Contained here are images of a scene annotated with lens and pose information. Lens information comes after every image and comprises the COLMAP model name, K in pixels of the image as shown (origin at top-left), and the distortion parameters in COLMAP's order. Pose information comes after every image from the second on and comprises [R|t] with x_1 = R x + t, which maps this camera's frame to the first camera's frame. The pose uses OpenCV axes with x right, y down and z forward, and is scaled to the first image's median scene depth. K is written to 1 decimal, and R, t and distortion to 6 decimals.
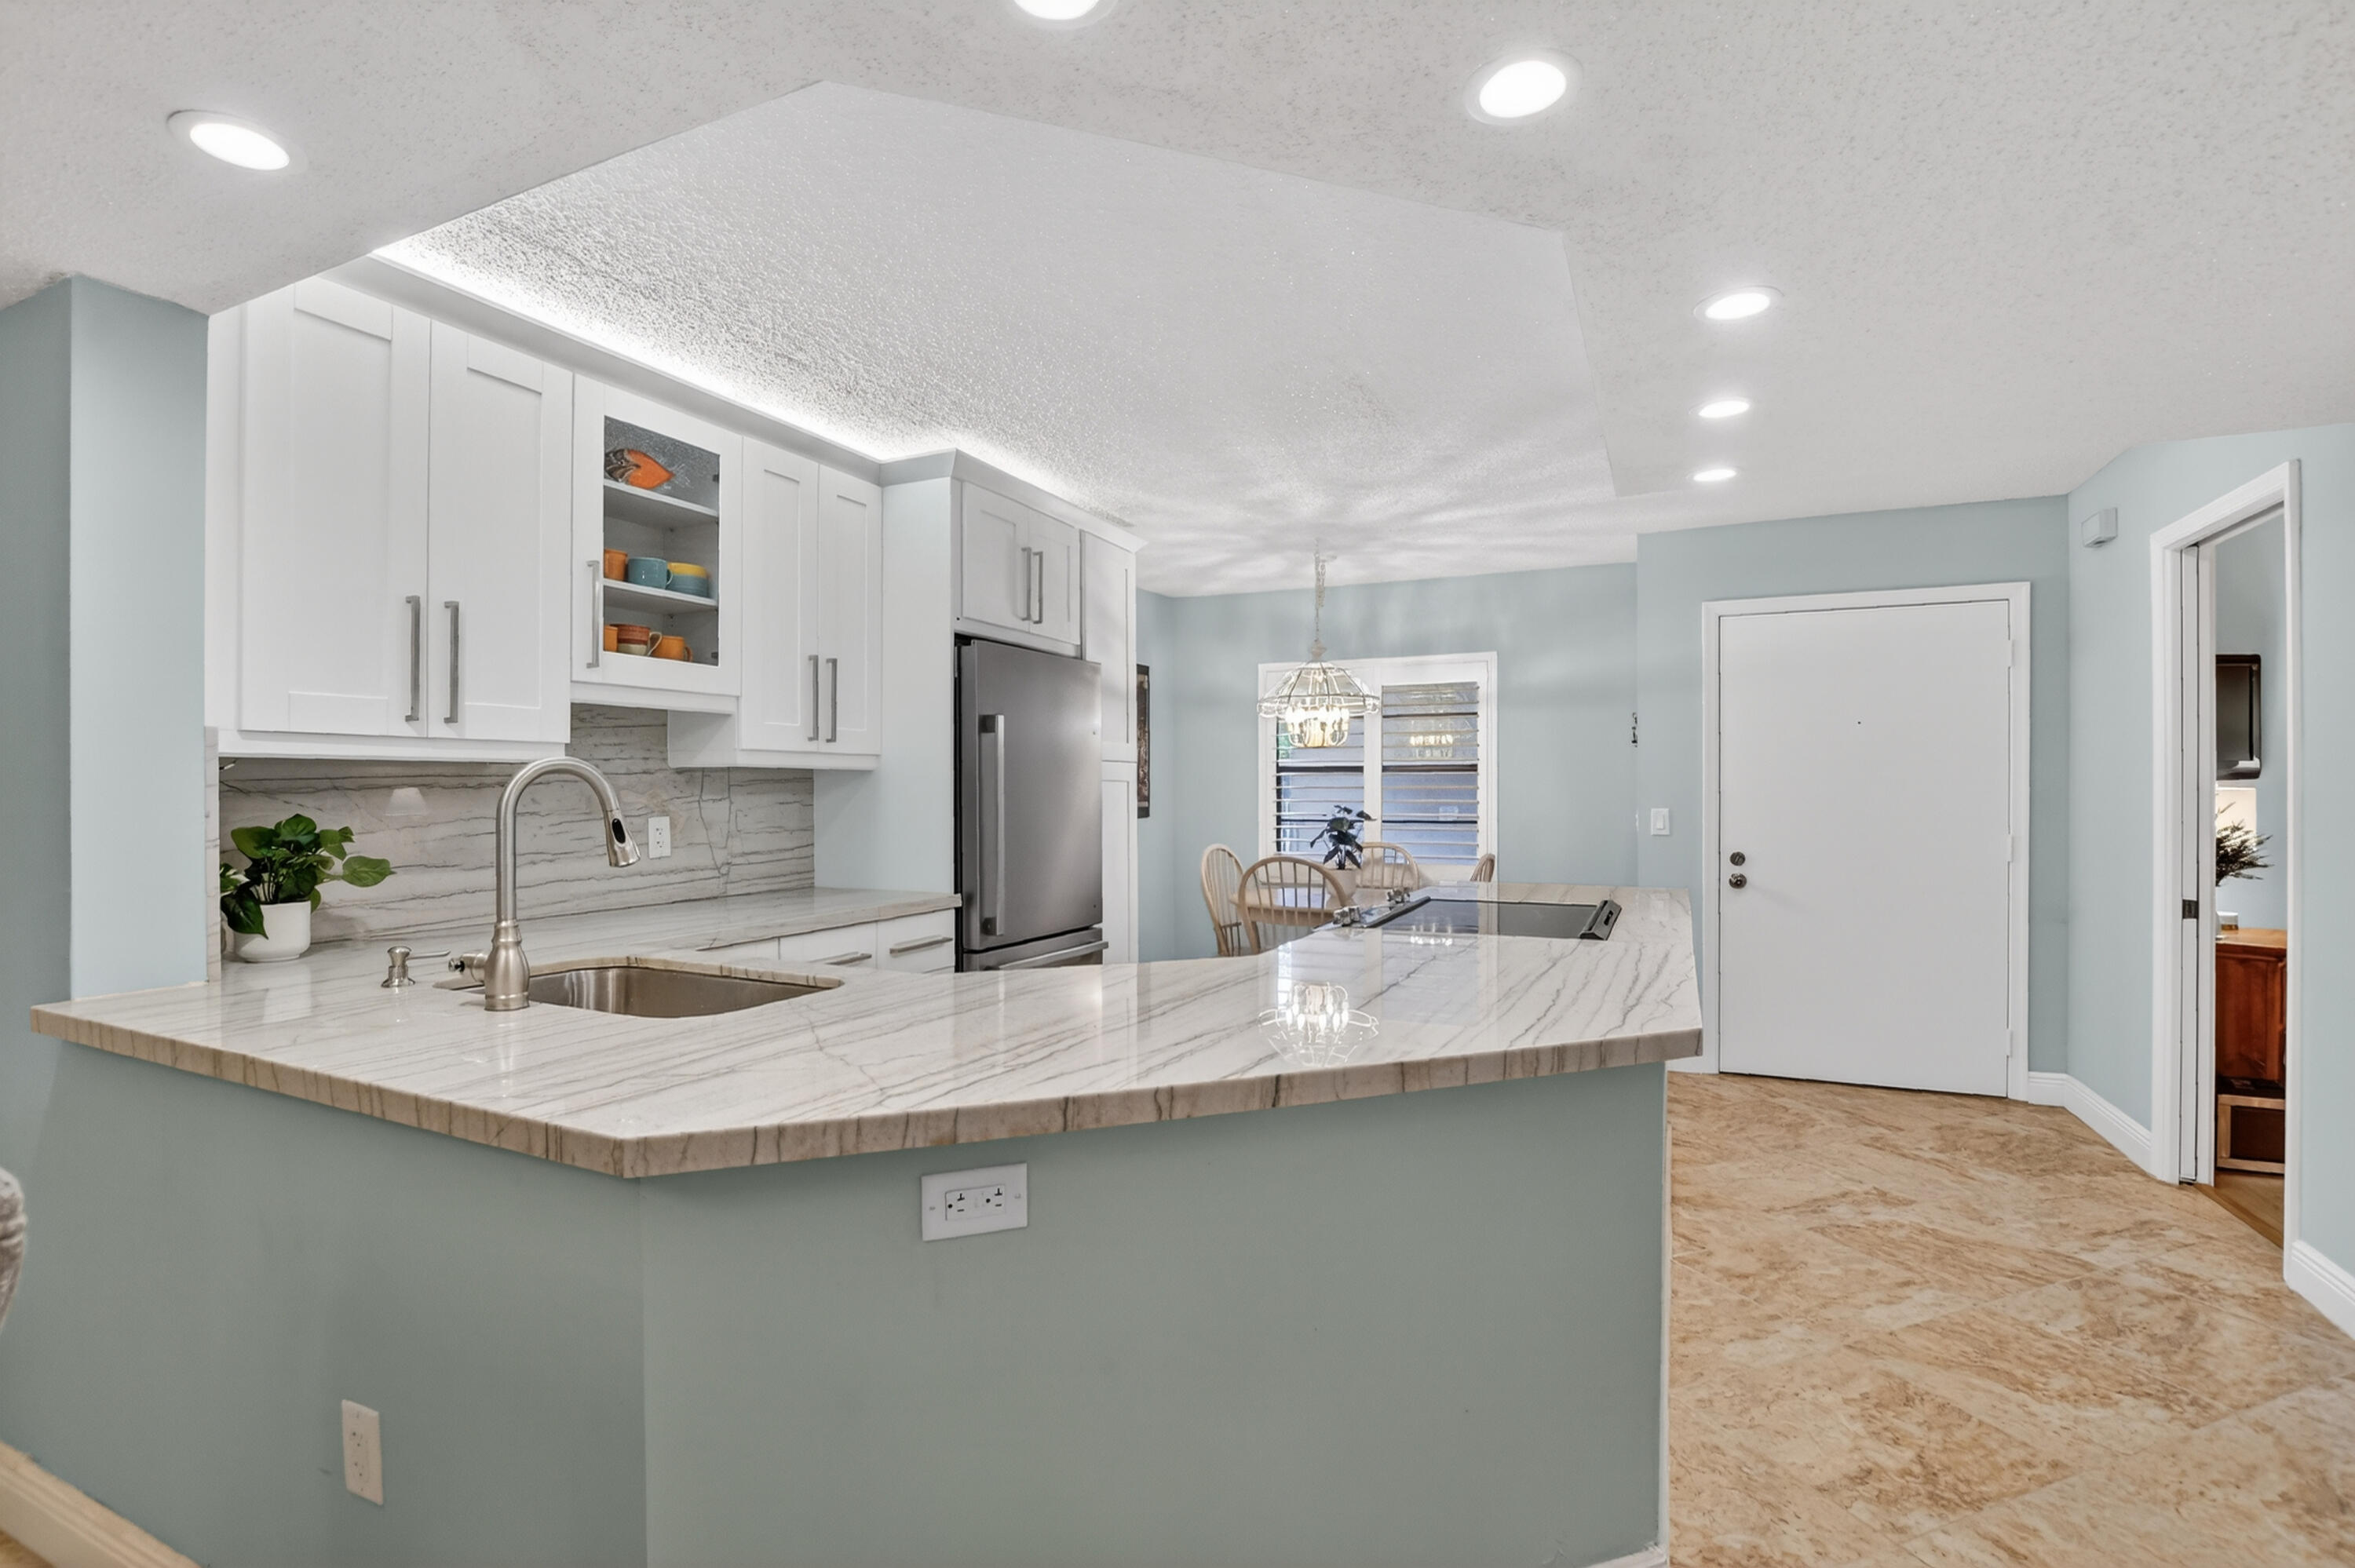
lens RADIAL K [[1088.9, 0, 1162.7], [0, 1088.9, 780.2], [0, 0, 1]] dist [-0.034943, 0.000899]
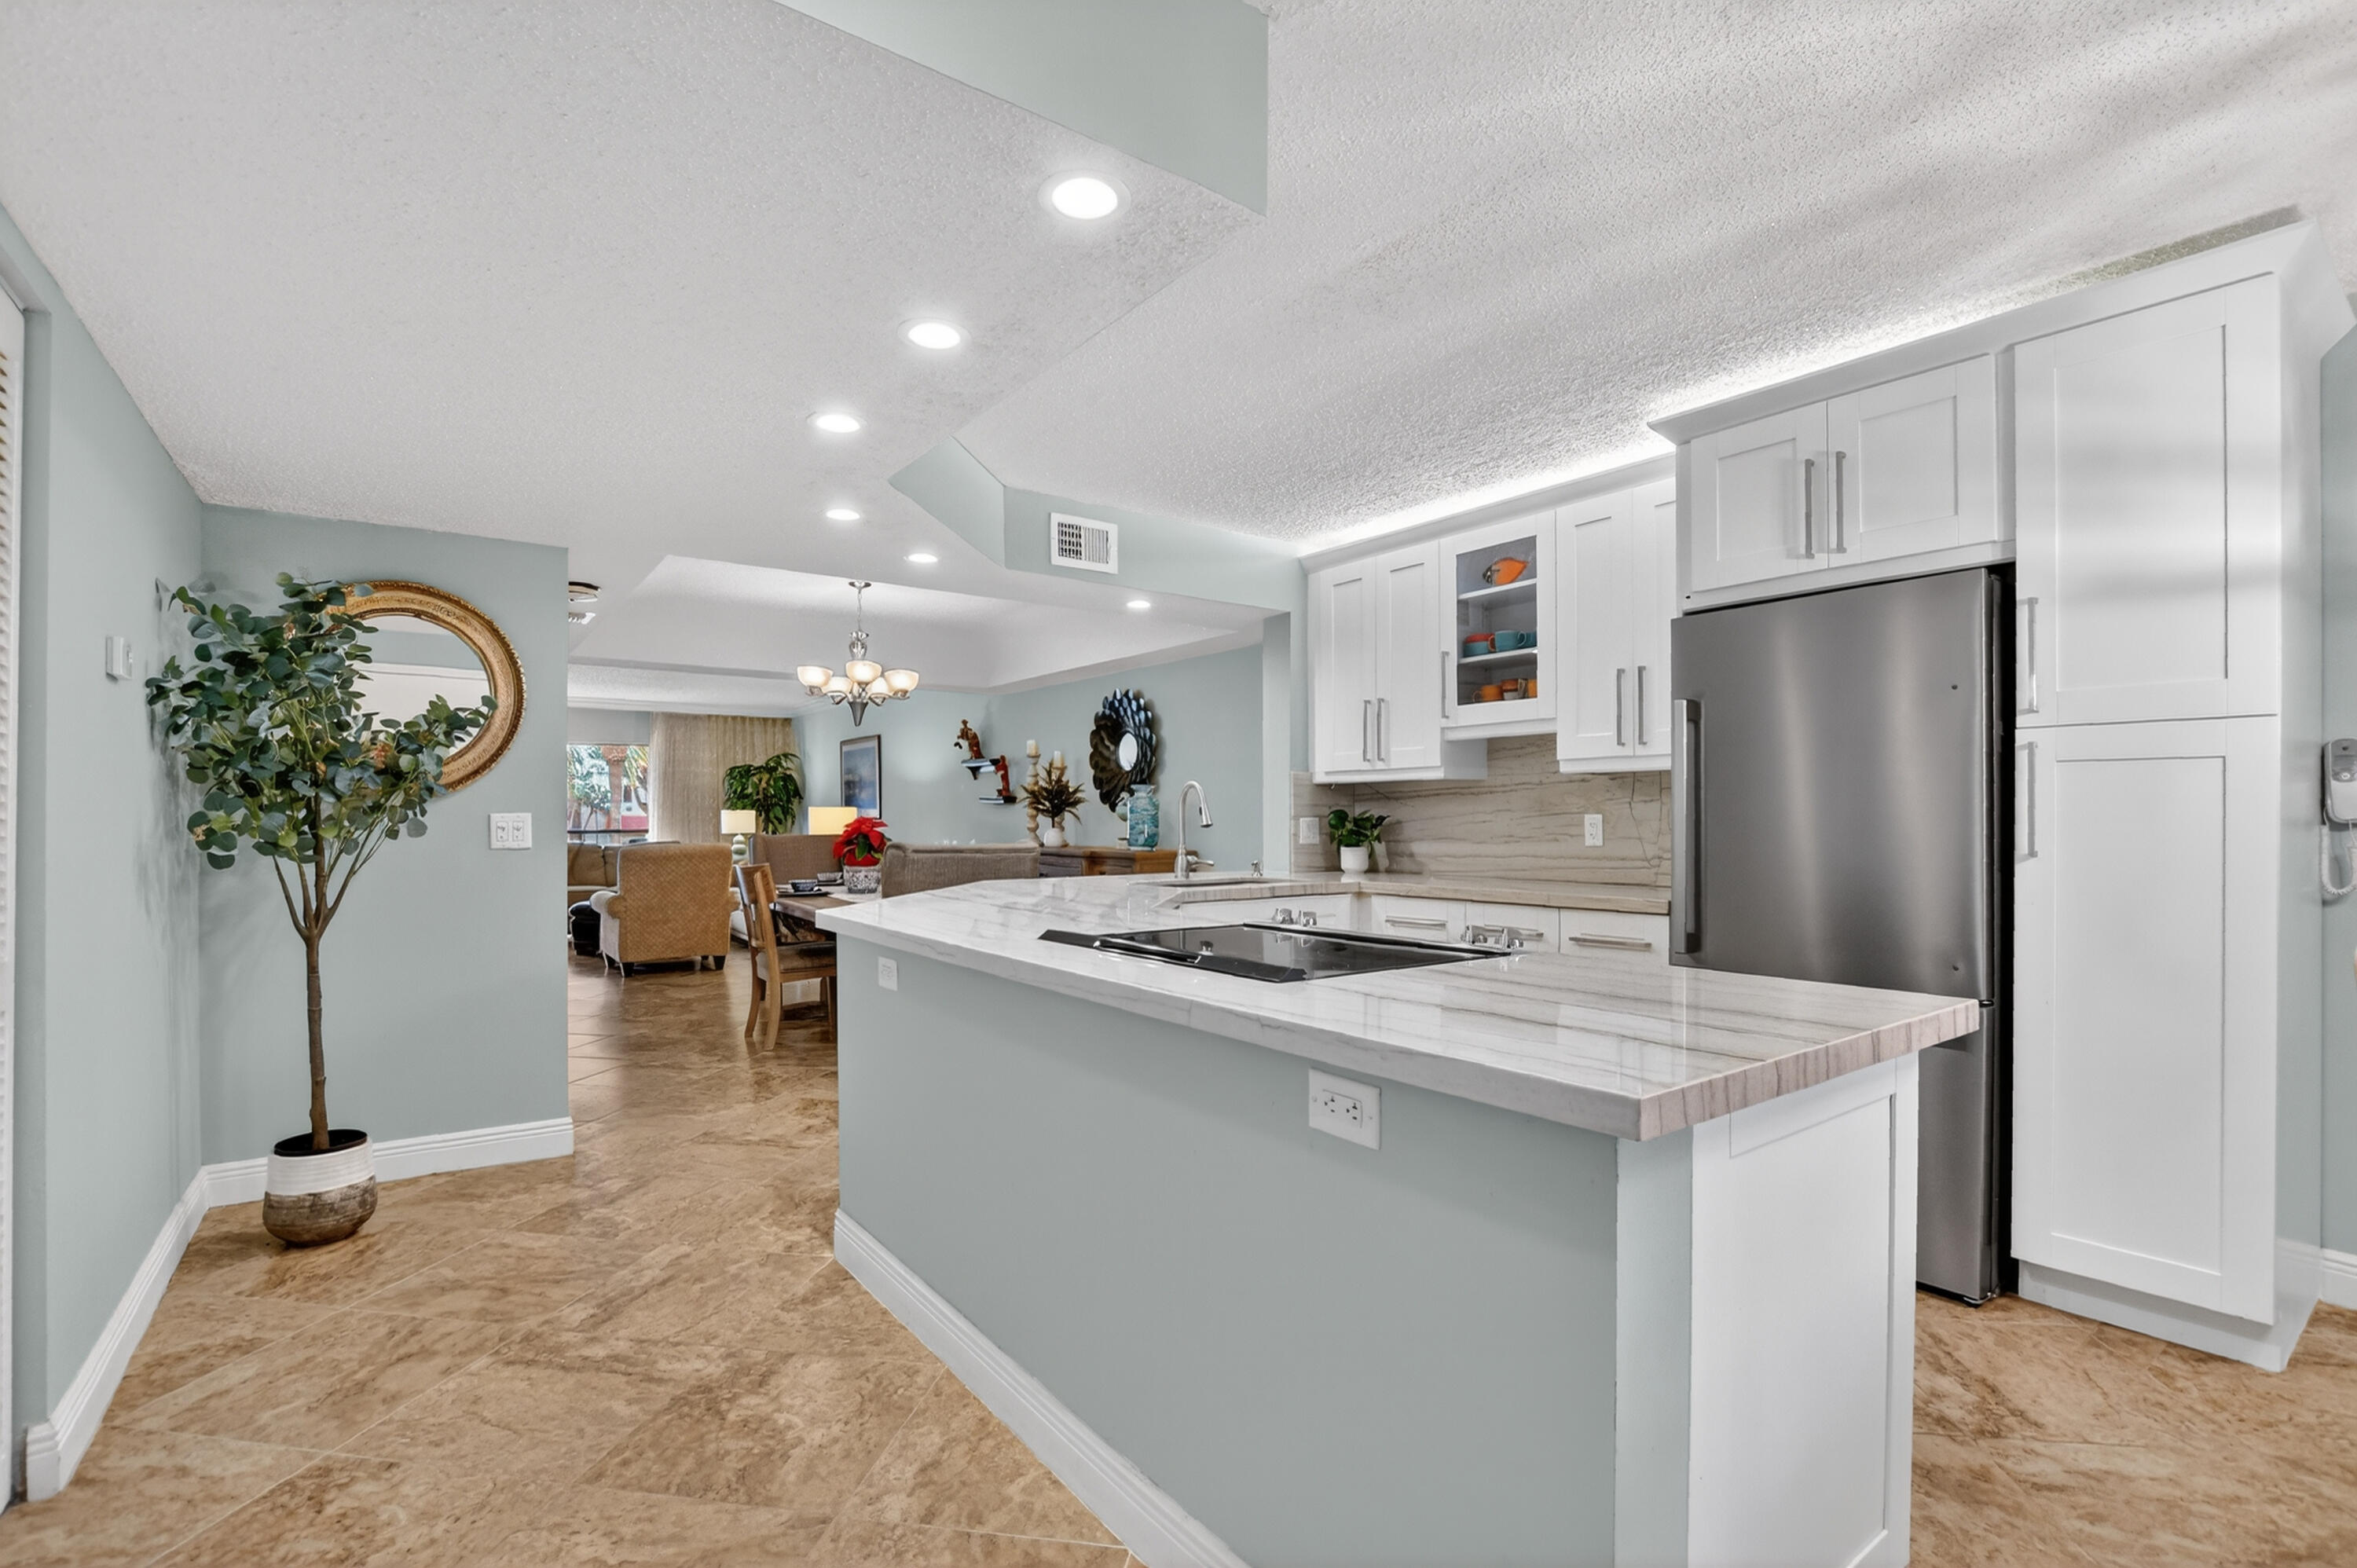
lens RADIAL K [[1089.9, 0, 1163.7], [0, 1089.9, 780.2], [0, 0, 1]] dist [-0.034943, 0.000899]
pose [[-0.497695, -0.029305, -0.866857, 0.840116], [0.007016, 0.999260, -0.037809, 0.036112], [0.867324, -0.024899, -0.497121, 1.122594]]
